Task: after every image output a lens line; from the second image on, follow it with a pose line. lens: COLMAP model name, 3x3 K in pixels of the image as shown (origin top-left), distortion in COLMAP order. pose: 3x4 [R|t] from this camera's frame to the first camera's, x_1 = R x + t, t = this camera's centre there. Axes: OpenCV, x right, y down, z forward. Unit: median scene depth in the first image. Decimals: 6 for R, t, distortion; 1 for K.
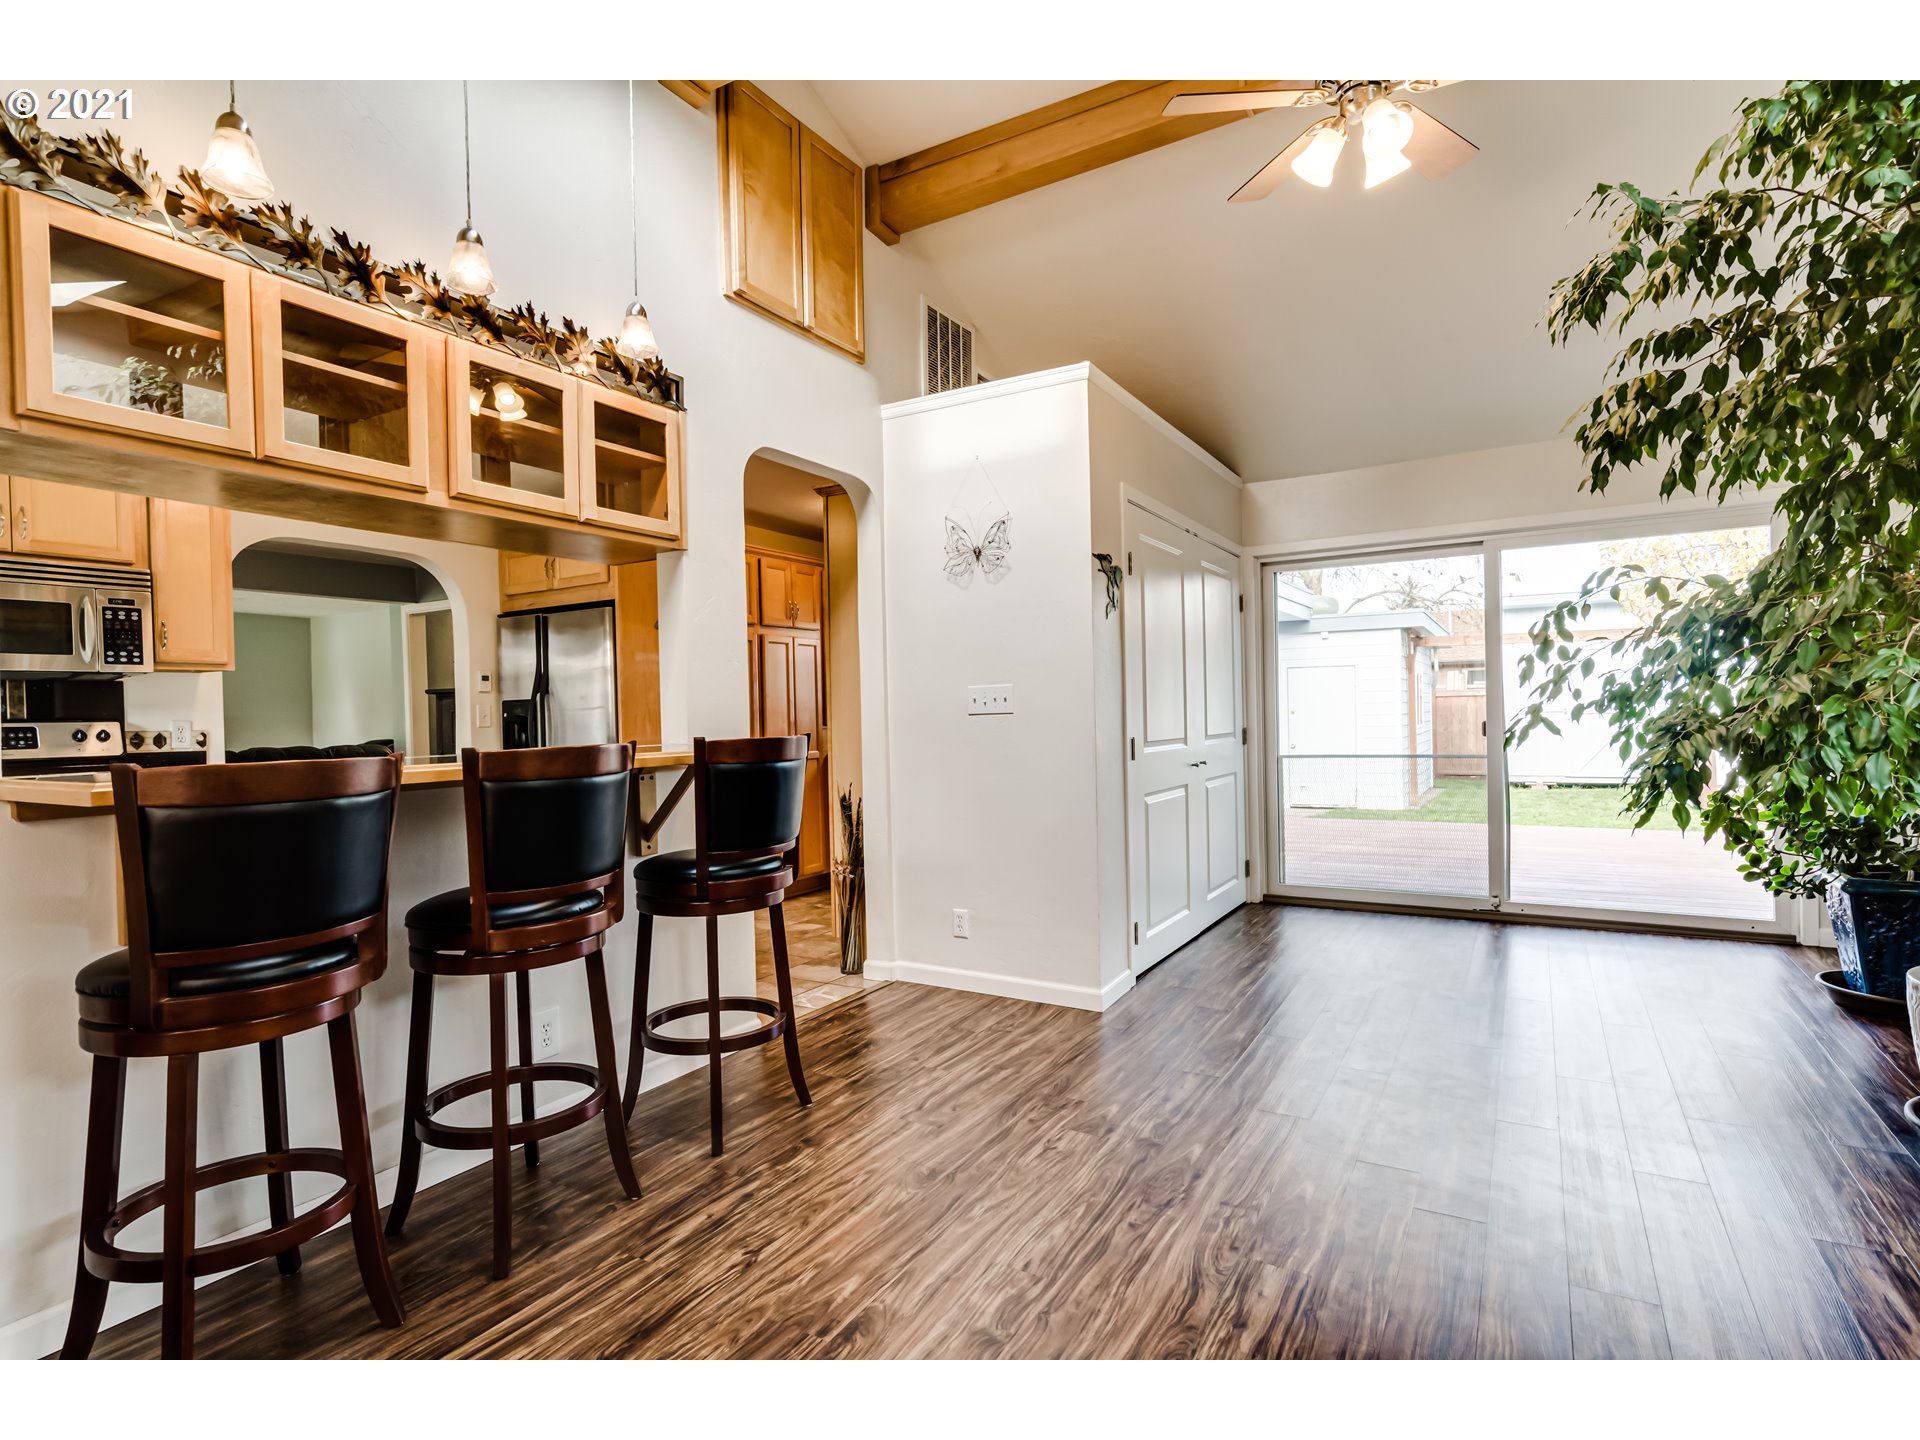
lens RADIAL K [[974.0, 0, 965.5], [0, 974.0, 721.7], [0, 0, 1]] dist [0.004481, -0.000748]
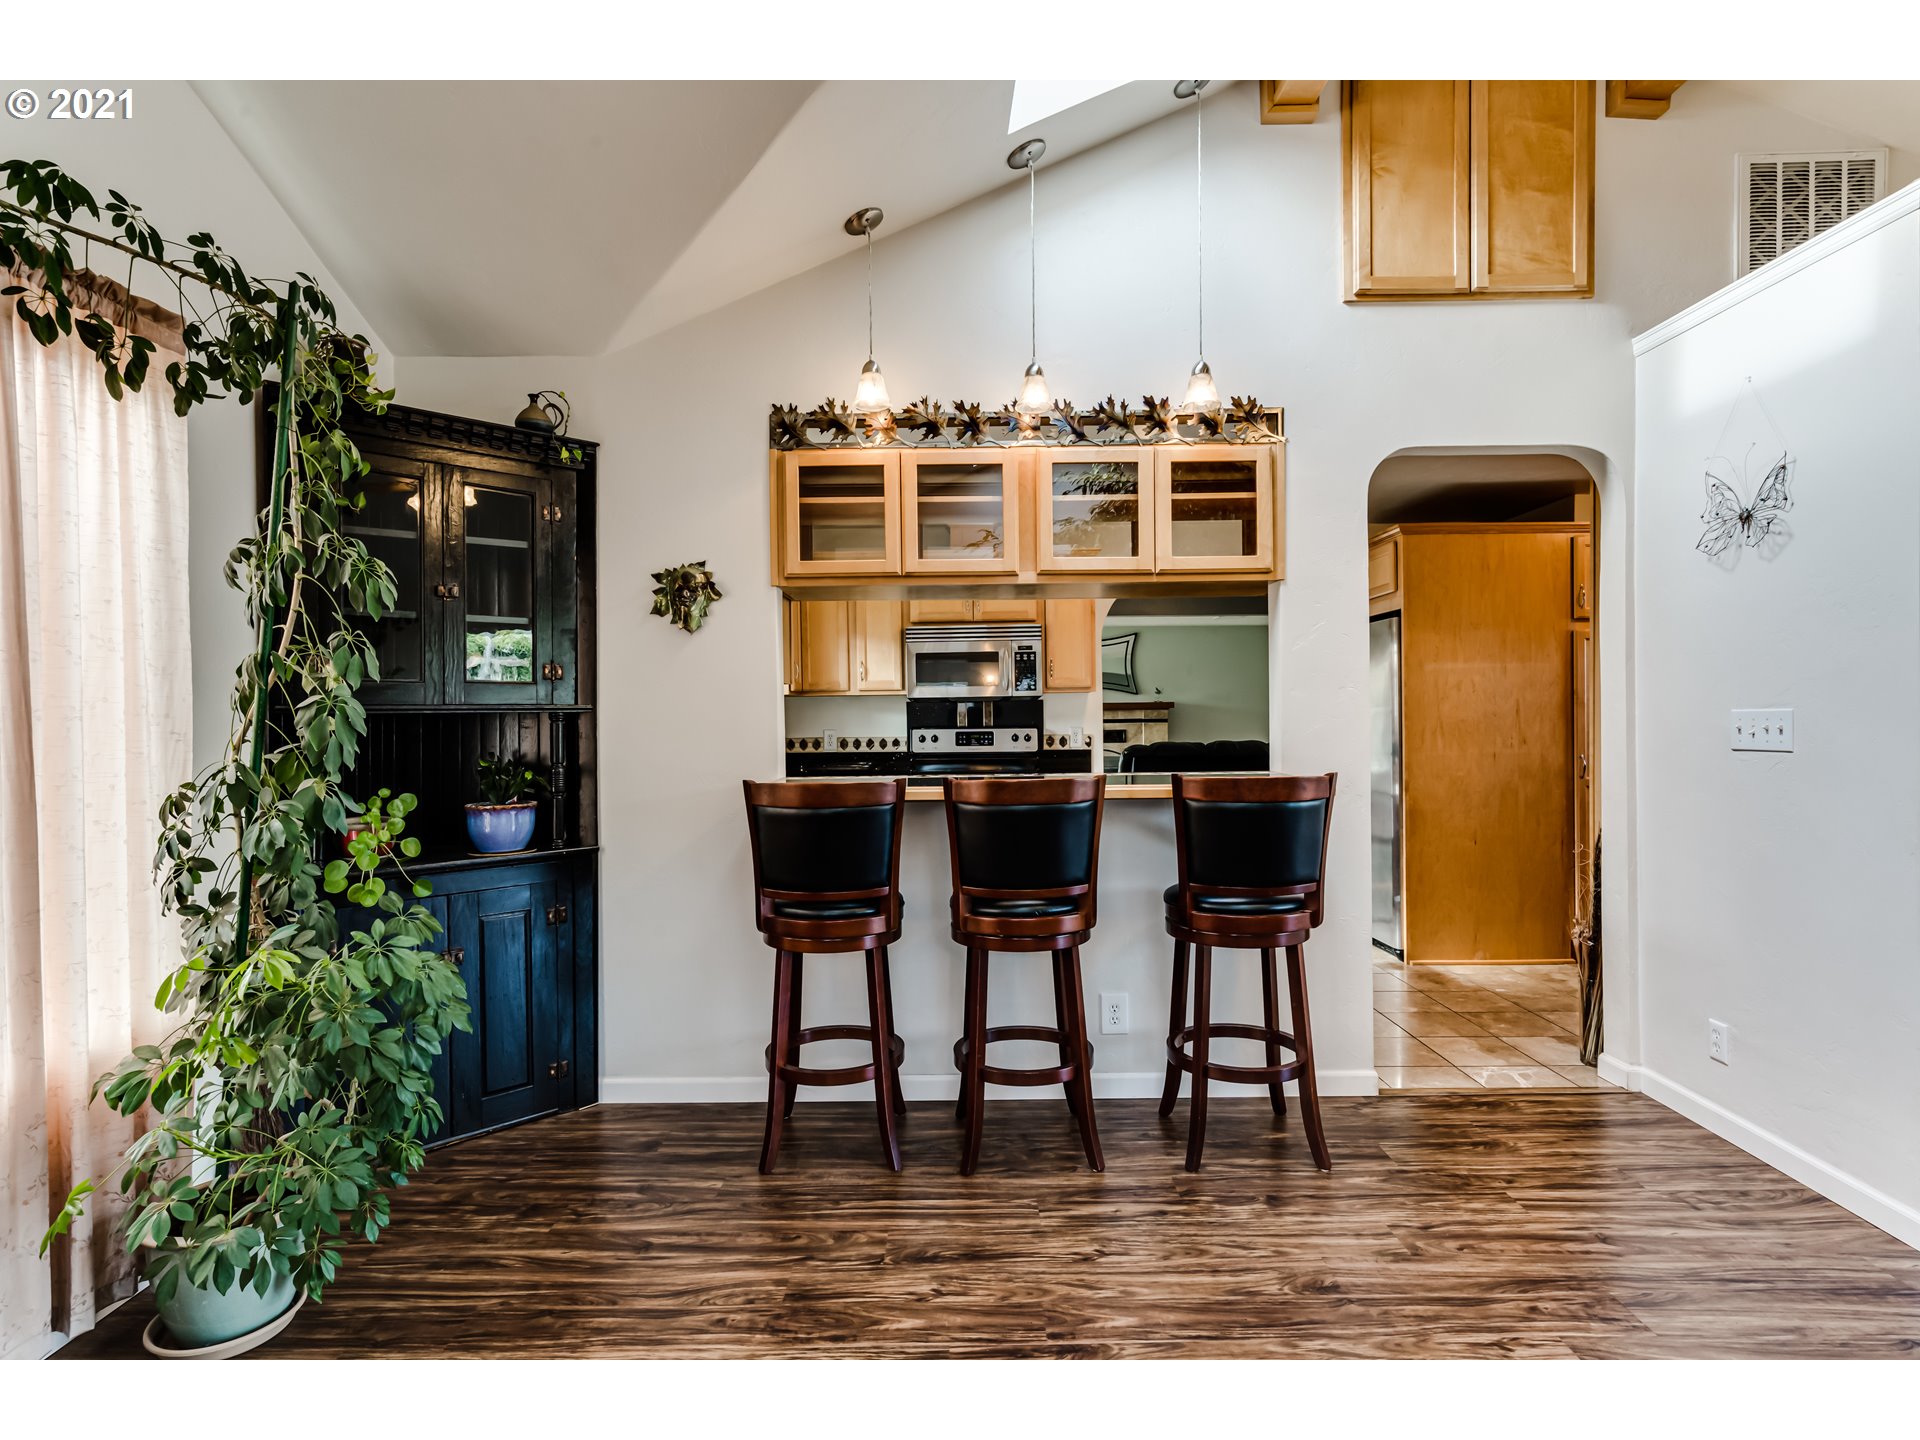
lens RADIAL K [[974.0, 0, 963.8], [0, 974.0, 723.8], [0, 0, 1]] dist [0.004481, -0.000748]
pose [[0.503840, 0.022835, -0.863495, 0.465406], [-0.006053, 0.999719, 0.022906, -0.054344], [0.863776, -0.006315, 0.503837, 0.232606]]
